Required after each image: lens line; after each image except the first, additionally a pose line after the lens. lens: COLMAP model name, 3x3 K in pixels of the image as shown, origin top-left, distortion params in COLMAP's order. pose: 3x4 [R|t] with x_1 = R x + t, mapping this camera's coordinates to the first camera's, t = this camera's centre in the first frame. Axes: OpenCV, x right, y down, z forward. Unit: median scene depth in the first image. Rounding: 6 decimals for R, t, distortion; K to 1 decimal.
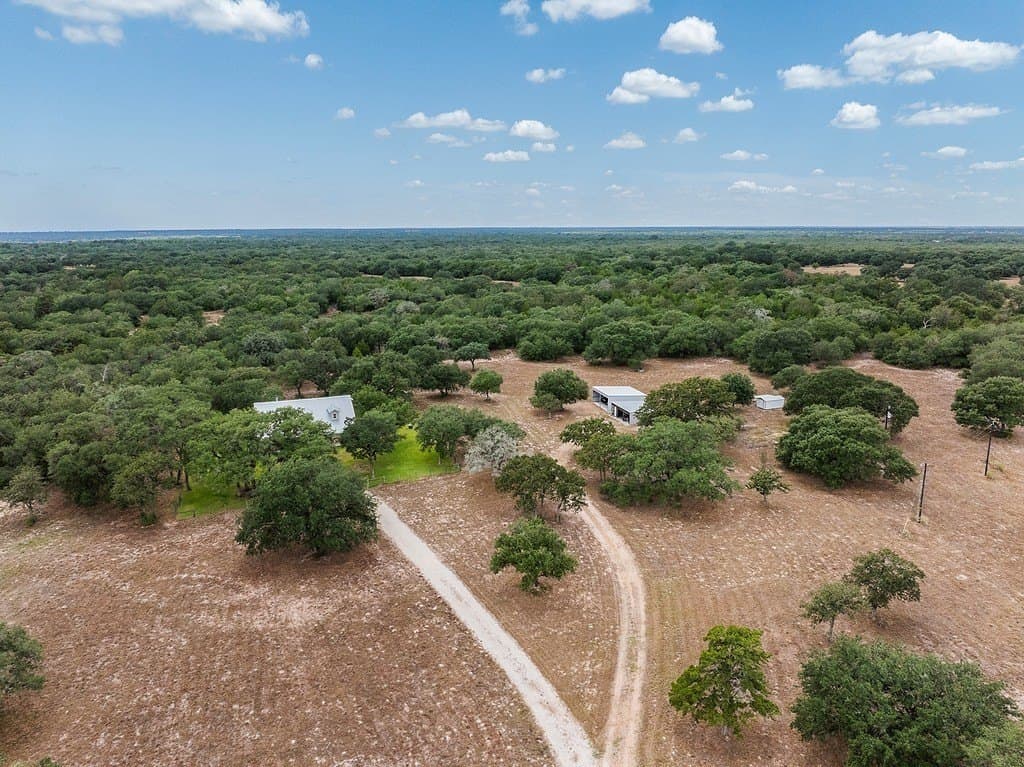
lens RADIAL K [[718.6, 0, 512.0], [0, 718.6, 383.5], [0, 0, 1]] dist [0.000114, -0.000579]
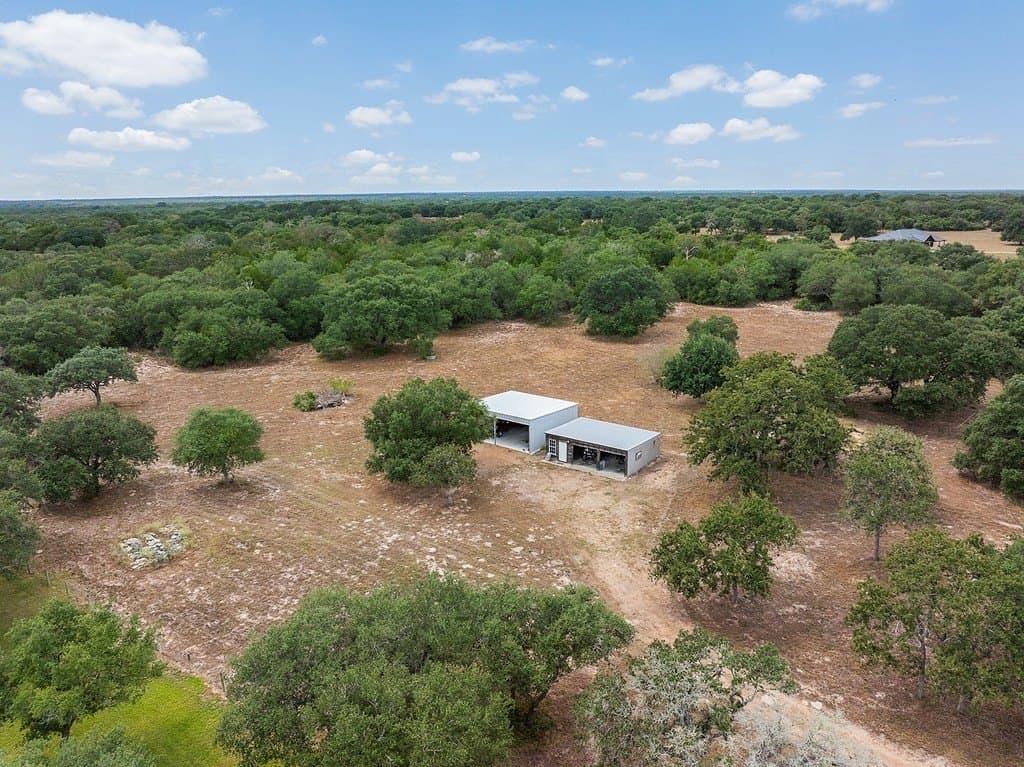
lens RADIAL K [[718.6, 0, 512.0], [0, 718.6, 383.5], [0, 0, 1]] dist [0.000114, -0.000579]
pose [[0.797512, -0.160907, 0.581449, -0.113575], [0.138624, 0.986864, 0.082964, -0.037282], [-0.587160, 0.014438, 0.809342, 0.509084]]
